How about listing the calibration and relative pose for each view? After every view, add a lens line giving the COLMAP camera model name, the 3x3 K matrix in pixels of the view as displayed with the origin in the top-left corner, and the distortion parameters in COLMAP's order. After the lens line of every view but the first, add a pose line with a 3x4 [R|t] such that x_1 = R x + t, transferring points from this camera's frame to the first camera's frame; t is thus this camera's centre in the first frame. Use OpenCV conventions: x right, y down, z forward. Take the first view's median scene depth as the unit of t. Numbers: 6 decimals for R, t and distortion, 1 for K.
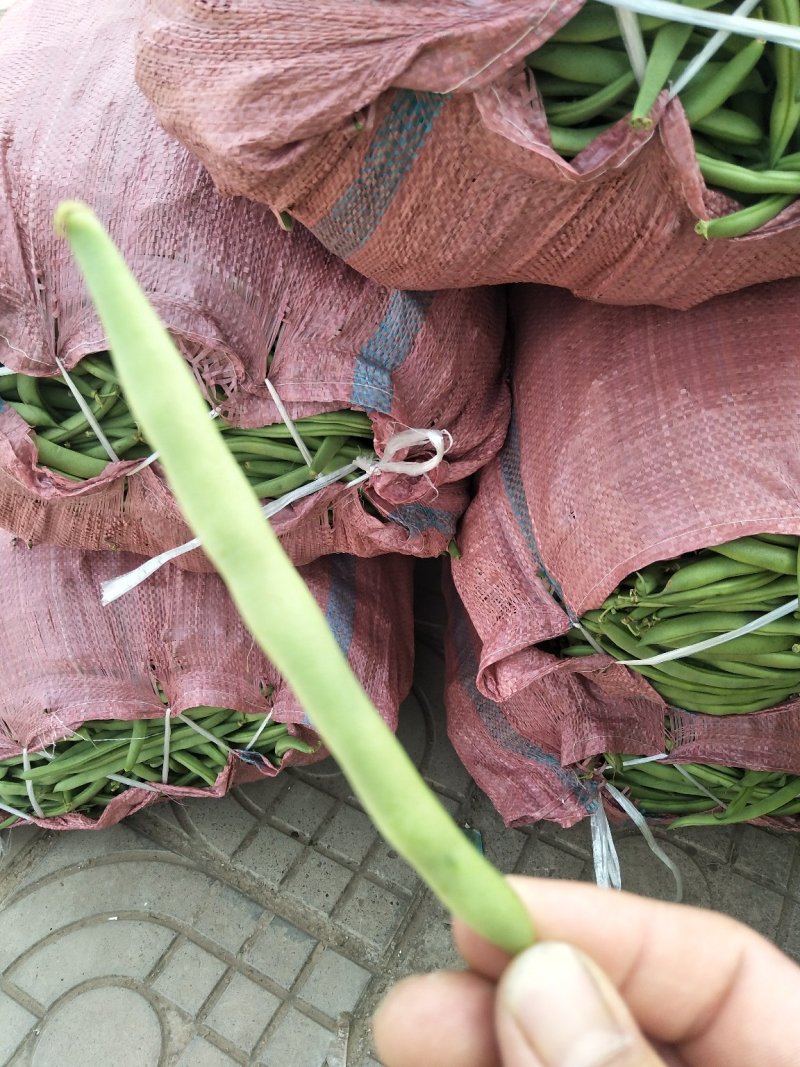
lens RADIAL K [[811.3, 0, 370.3], [0, 811.3, 533.6], [0, 0, 1]] dist [0.066015, -0.132917]
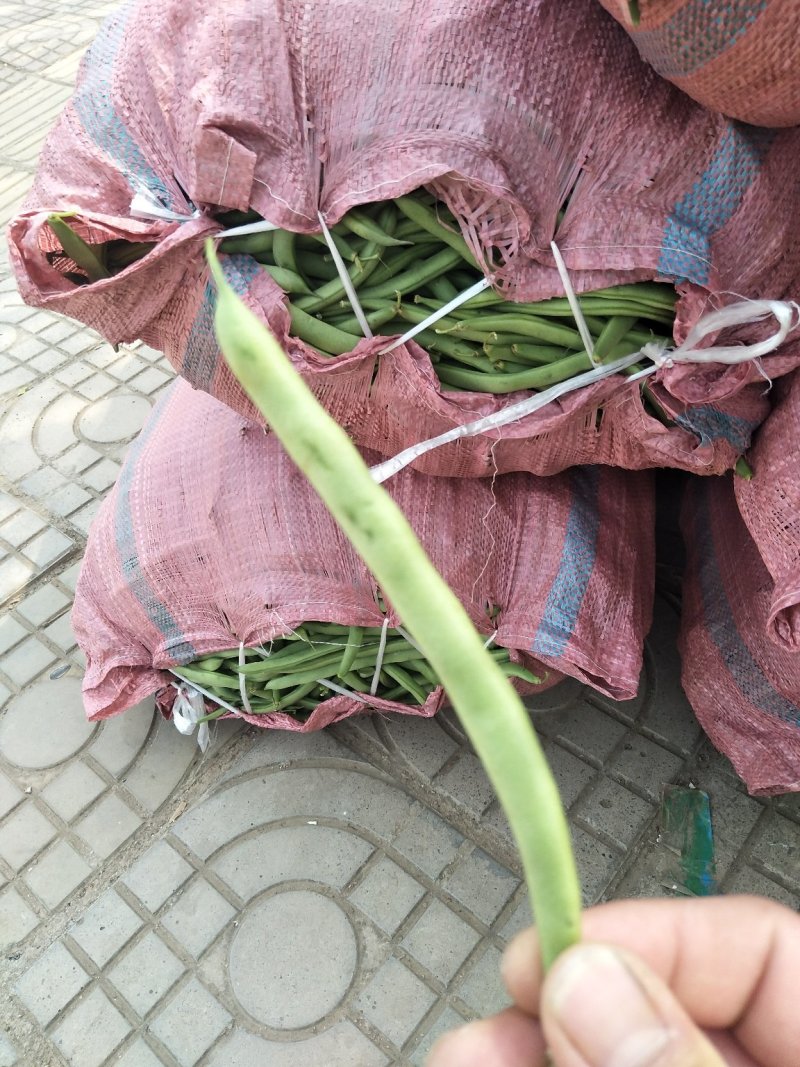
lens RADIAL K [[811.3, 0, 370.3], [0, 811.3, 533.6], [0, 0, 1]] dist [0.066015, -0.132917]
pose [[0.975203, 0.086410, -0.203746, -0.100152], [-0.069818, 0.993735, 0.087275, 0.043496], [0.210011, -0.070886, 0.975126, 0.102938]]
